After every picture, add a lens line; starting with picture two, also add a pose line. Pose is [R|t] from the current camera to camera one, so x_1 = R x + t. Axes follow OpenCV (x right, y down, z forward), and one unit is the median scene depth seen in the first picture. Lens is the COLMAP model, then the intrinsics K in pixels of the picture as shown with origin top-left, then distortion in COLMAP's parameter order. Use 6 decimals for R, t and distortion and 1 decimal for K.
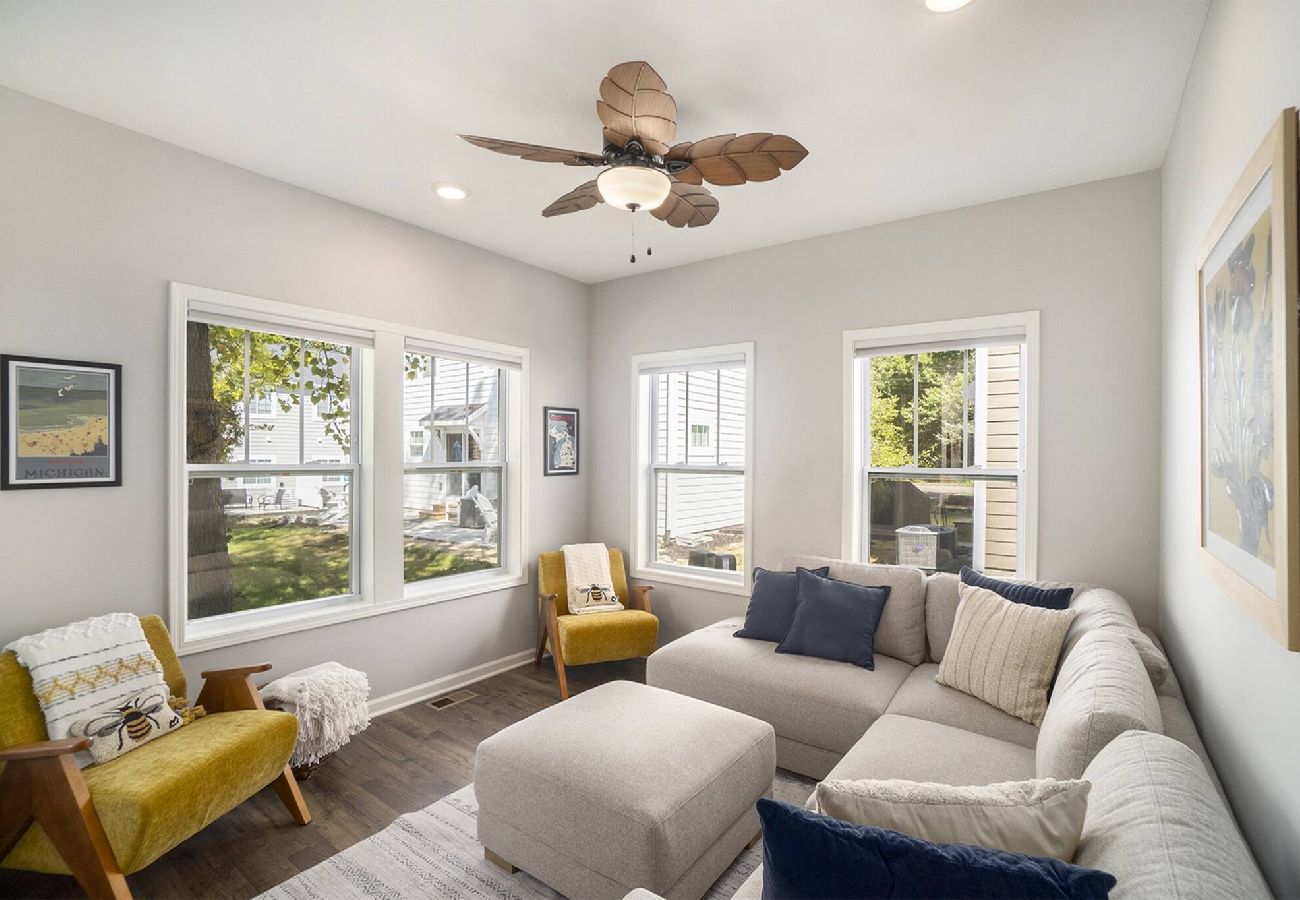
lens RADIAL K [[649.2, 0, 646.1], [0, 649.2, 445.5], [0, 0, 1]] dist [-0.027018, 0.012544]
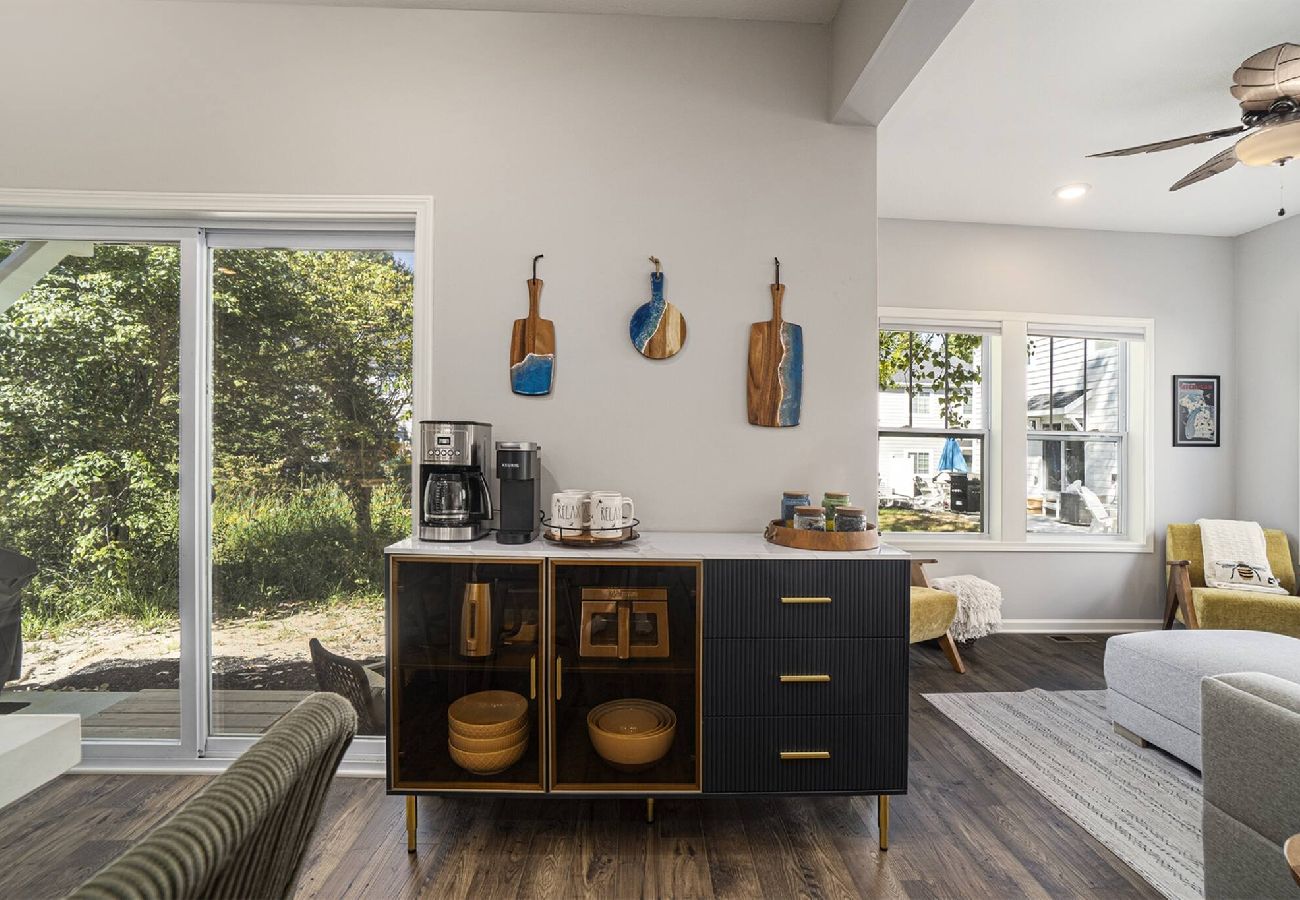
lens RADIAL K [[649.2, 0, 646.1], [0, 649.2, 445.5], [0, 0, 1]] dist [-0.027018, 0.012544]
pose [[0.665432, -0.005265, -0.746440, 0.037742], [0.004443, 0.999985, -0.003092, 0.047122], [0.746445, -0.001259, 0.665446, -0.252597]]
